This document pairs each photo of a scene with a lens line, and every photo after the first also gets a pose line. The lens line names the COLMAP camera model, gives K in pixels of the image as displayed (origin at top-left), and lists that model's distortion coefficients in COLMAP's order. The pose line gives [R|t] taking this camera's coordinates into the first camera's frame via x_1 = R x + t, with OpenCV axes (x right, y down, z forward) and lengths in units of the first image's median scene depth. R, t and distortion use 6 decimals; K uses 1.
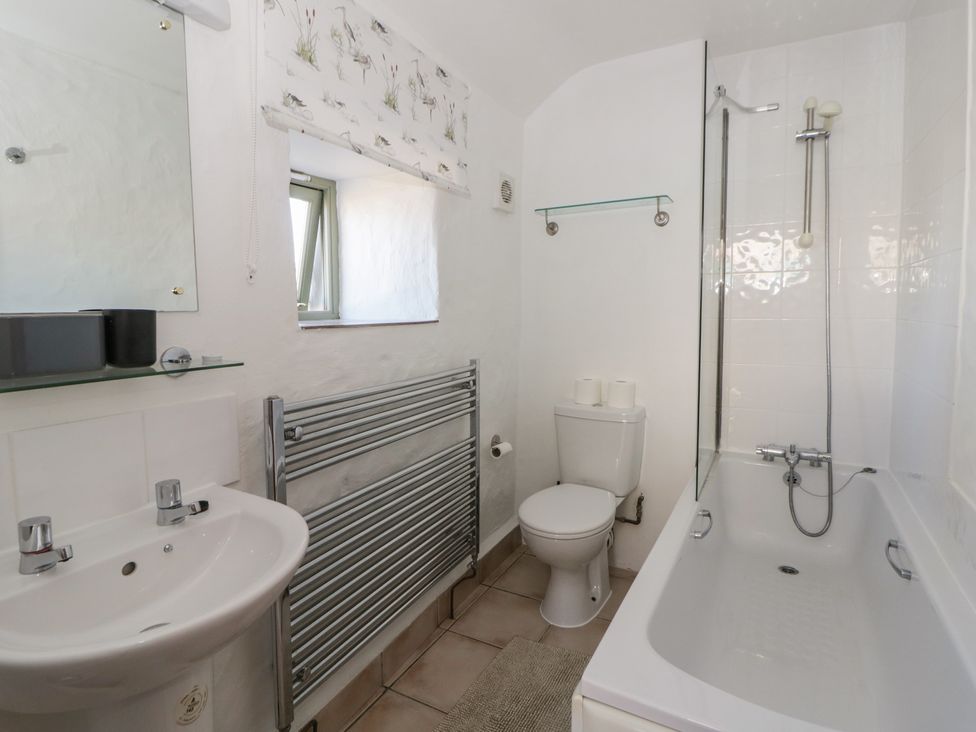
lens RADIAL K [[525.4, 0, 486.1], [0, 525.4, 366.8], [0, 0, 1]] dist [-0.000551, -0.009489]
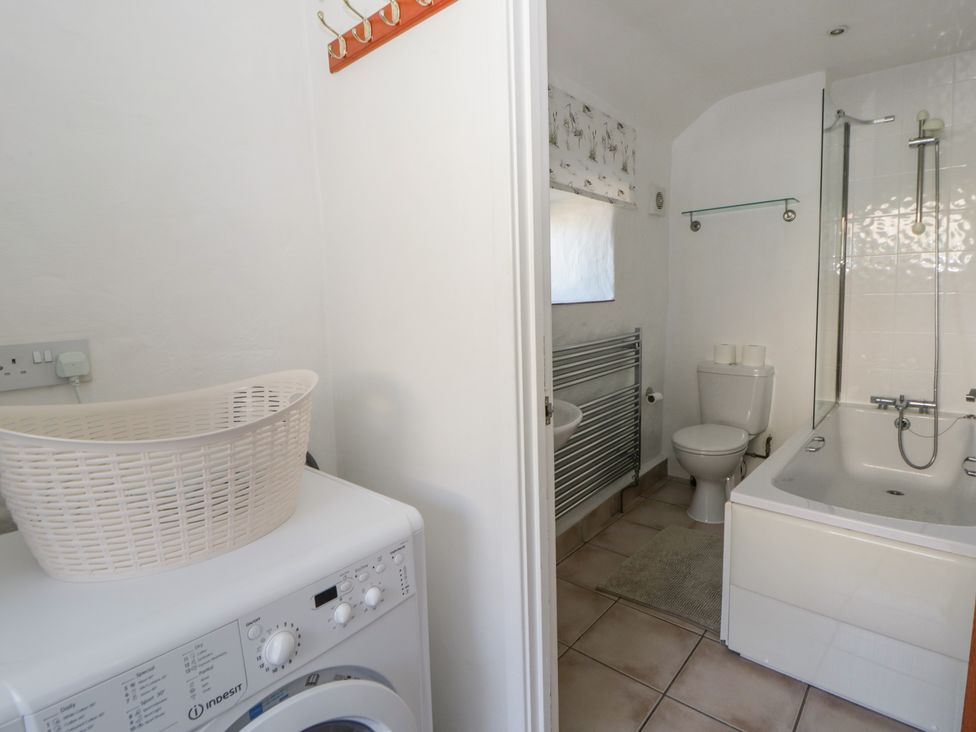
lens RADIAL K [[525.4, 0, 490.0], [0, 525.4, 359.8], [0, 0, 1]] dist [-0.000551, -0.009489]
pose [[0.978445, 0.003691, -0.206475, -0.113531], [0.000146, 0.999828, 0.018565, 0.042764], [0.206508, -0.018195, 0.978276, -0.410029]]
